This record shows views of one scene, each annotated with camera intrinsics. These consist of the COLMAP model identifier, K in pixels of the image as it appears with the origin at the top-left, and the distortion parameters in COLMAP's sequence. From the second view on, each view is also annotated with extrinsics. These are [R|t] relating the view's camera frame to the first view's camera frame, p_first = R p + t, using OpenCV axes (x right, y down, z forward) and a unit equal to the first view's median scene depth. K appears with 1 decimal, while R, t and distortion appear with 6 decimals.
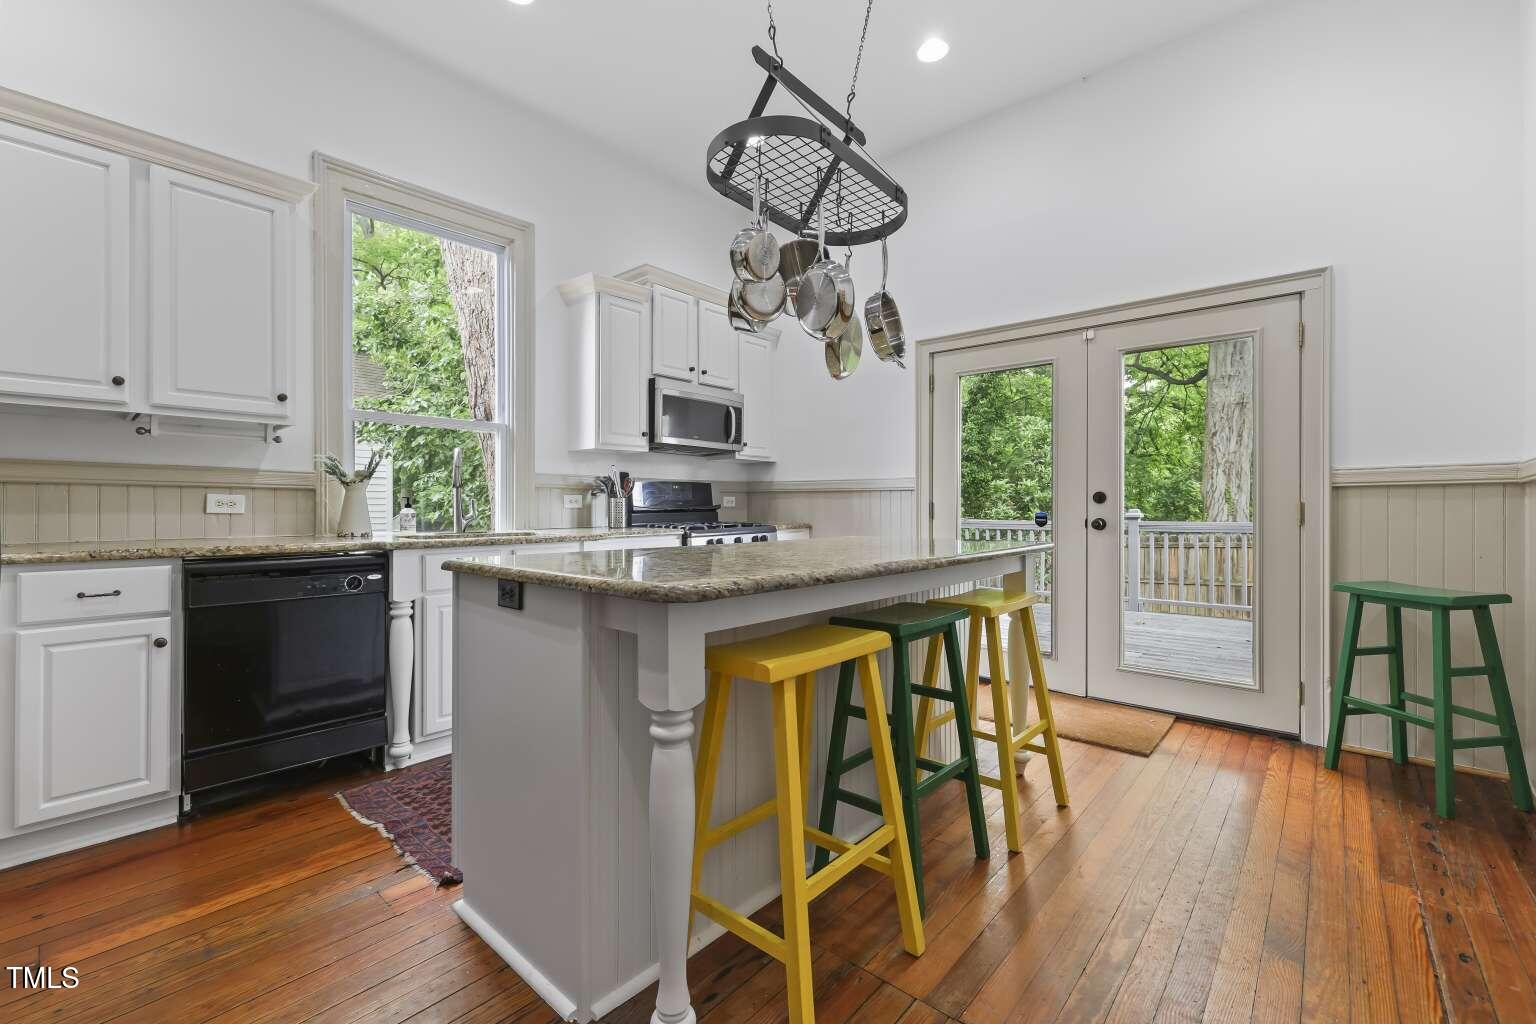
lens RADIAL K [[643.9, 0, 773.7], [0, 643.9, 506.0], [0, 0, 1]] dist [-0.002486, -0.000129]
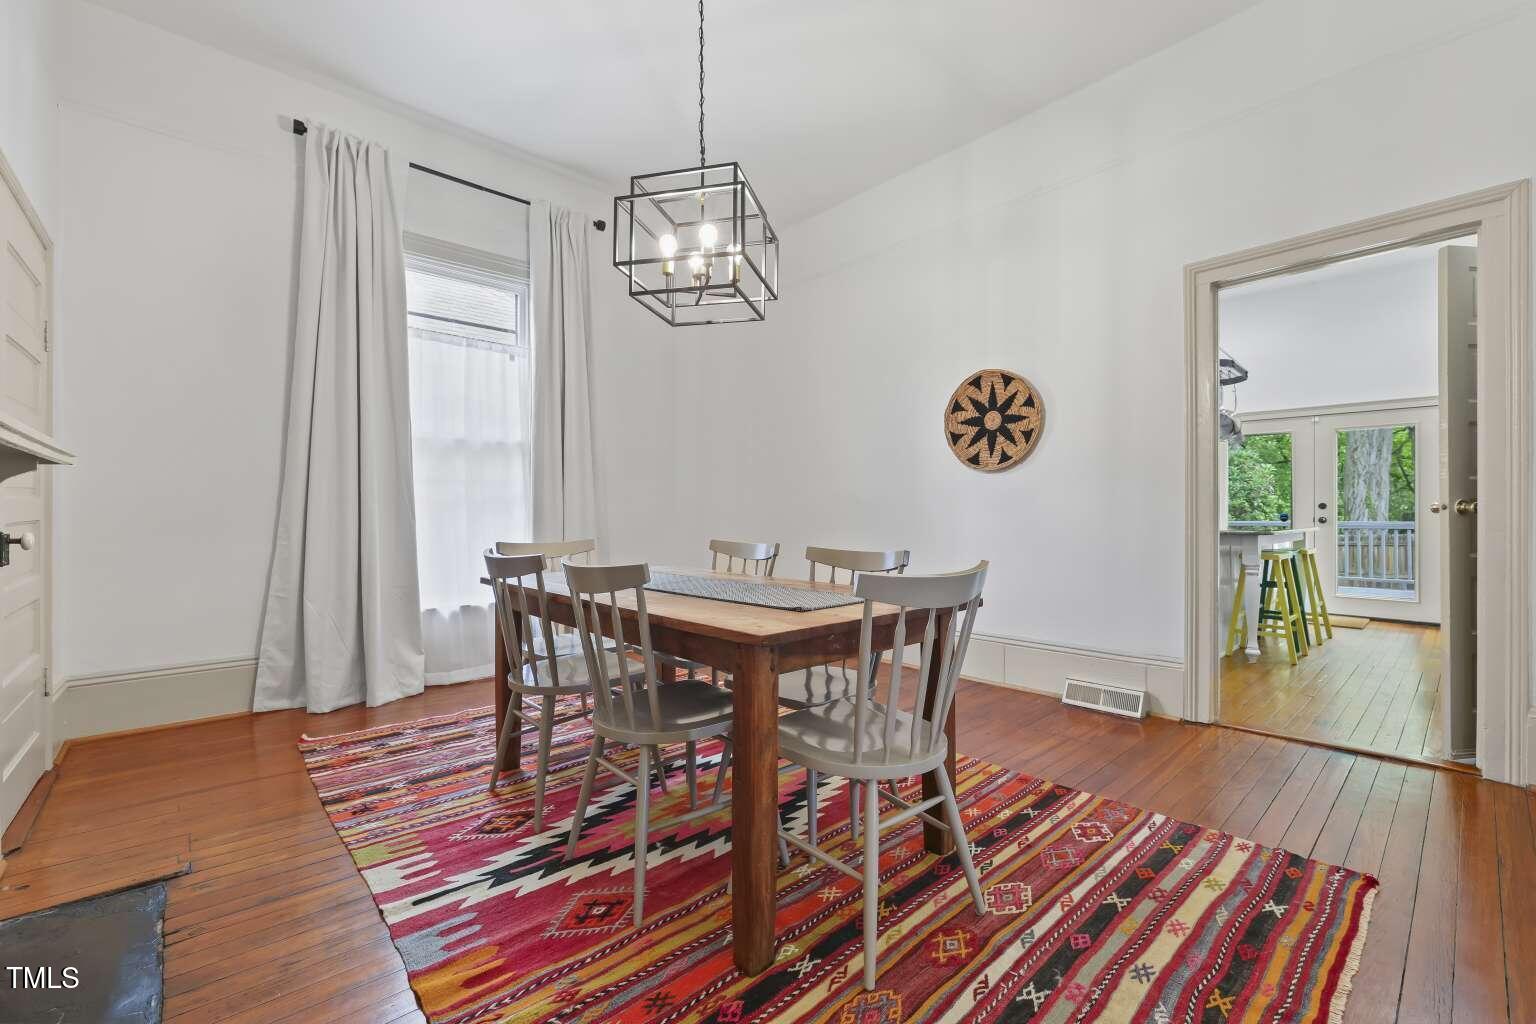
lens RADIAL K [[643.9, 0, 769.8], [0, 643.9, 510.9], [0, 0, 1]] dist [-0.002486, -0.000129]
pose [[0.993334, -0.001179, -0.115263, -0.248278], [0.001180, 0.999999, -0.000061, -0.000276], [0.115263, -0.000076, 0.993335, -0.296536]]
